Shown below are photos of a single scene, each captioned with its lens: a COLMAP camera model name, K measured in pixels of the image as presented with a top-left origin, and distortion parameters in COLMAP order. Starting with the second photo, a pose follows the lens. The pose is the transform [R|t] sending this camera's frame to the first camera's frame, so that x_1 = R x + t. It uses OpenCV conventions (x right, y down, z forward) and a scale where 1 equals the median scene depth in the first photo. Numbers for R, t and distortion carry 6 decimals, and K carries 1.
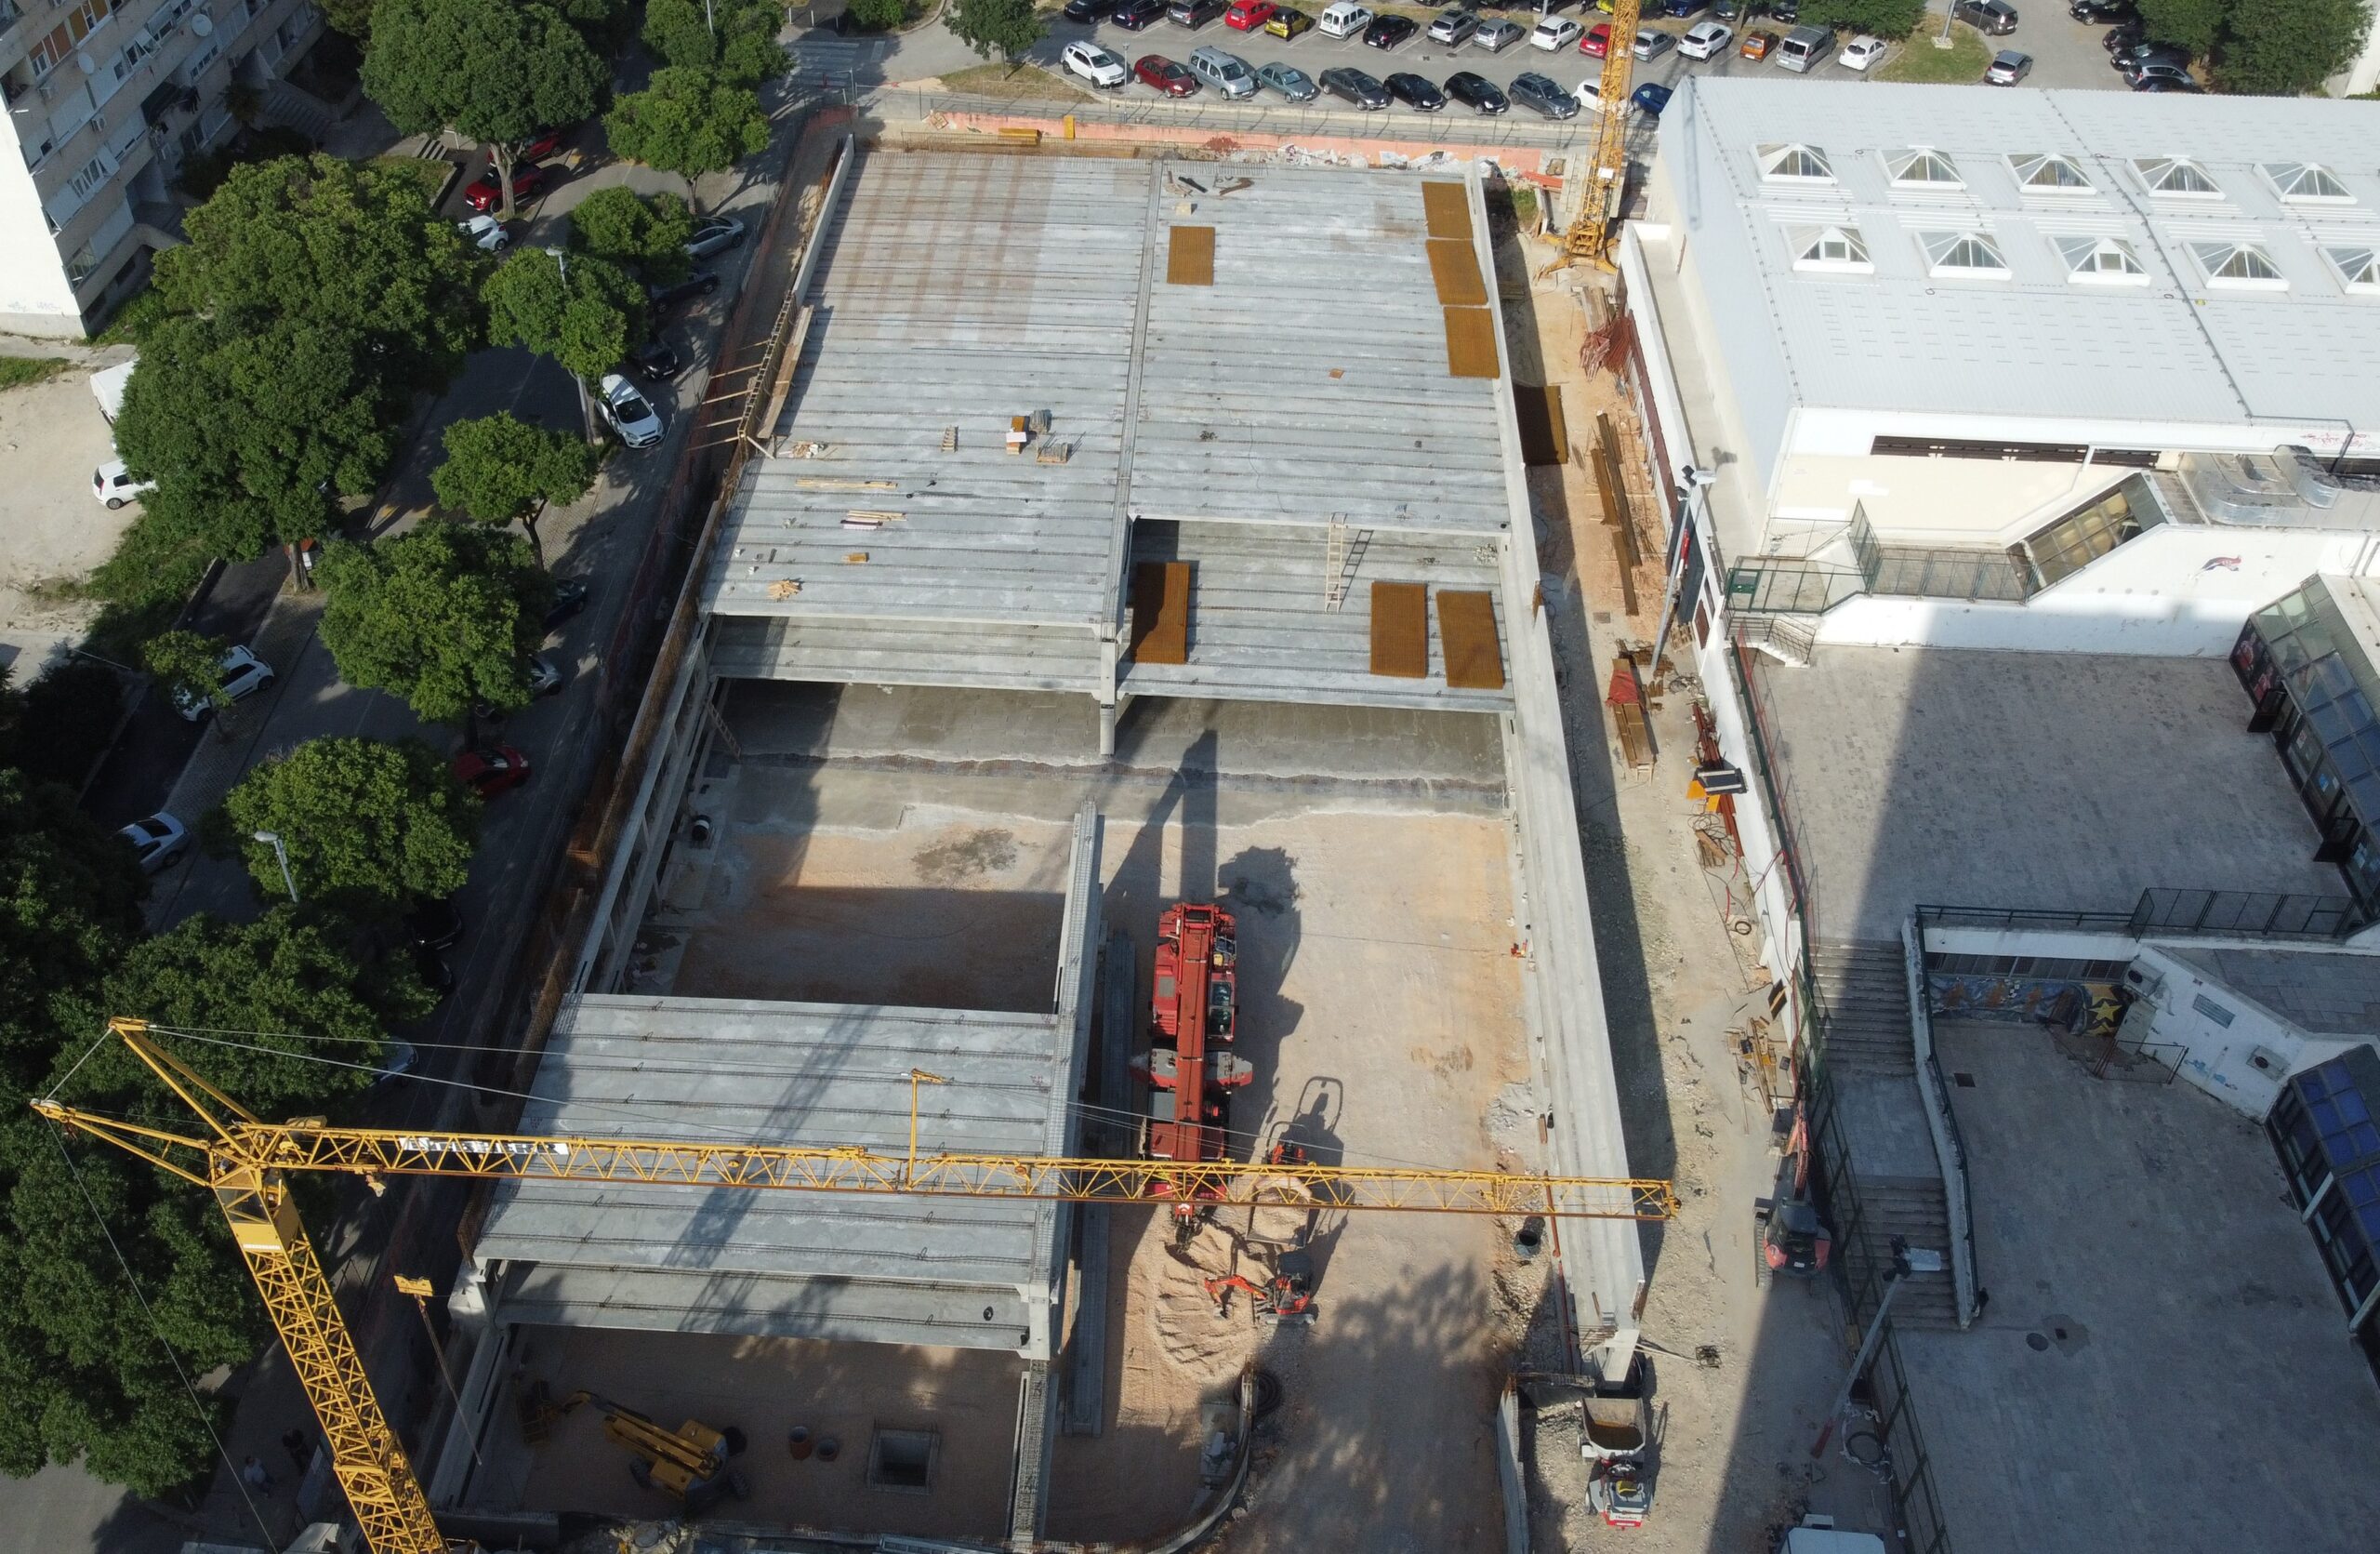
lens RADIAL K [[2095.5, 0, 1119.3], [0, 2095.5, 782.1], [0, 0, 1]] dist [0.011719, 0.002399]
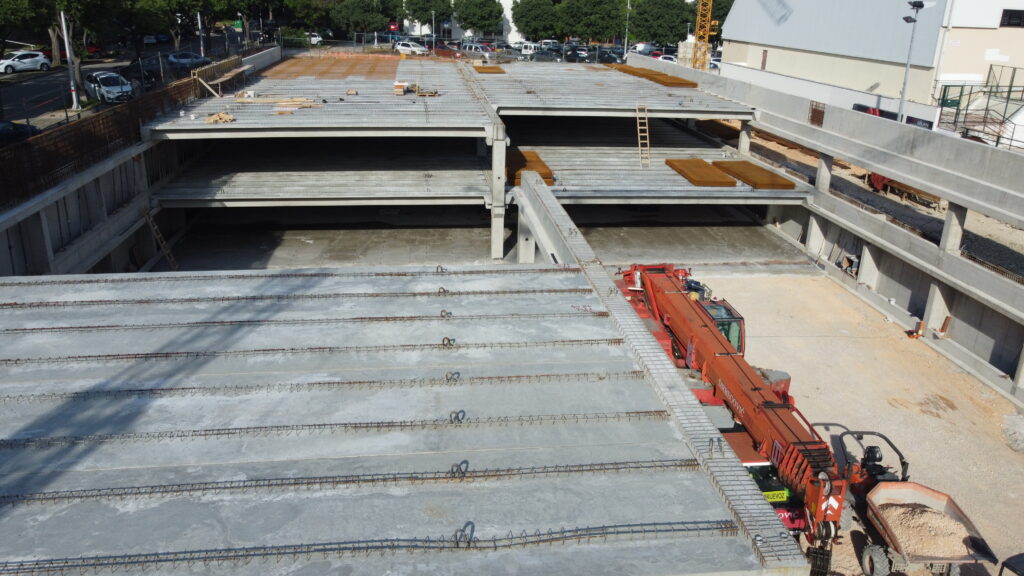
lens RADIAL K [[777.4, 0, 509.6], [0, 777.4, 287.4], [0, 0, 1]] dist [-0.003947, 0.001230]
pose [[0.984601, -0.047151, 0.168339, -0.098830], [0.105489, 0.928115, -0.357036, 0.214744], [-0.139404, 0.369295, 0.918797, 0.776728]]
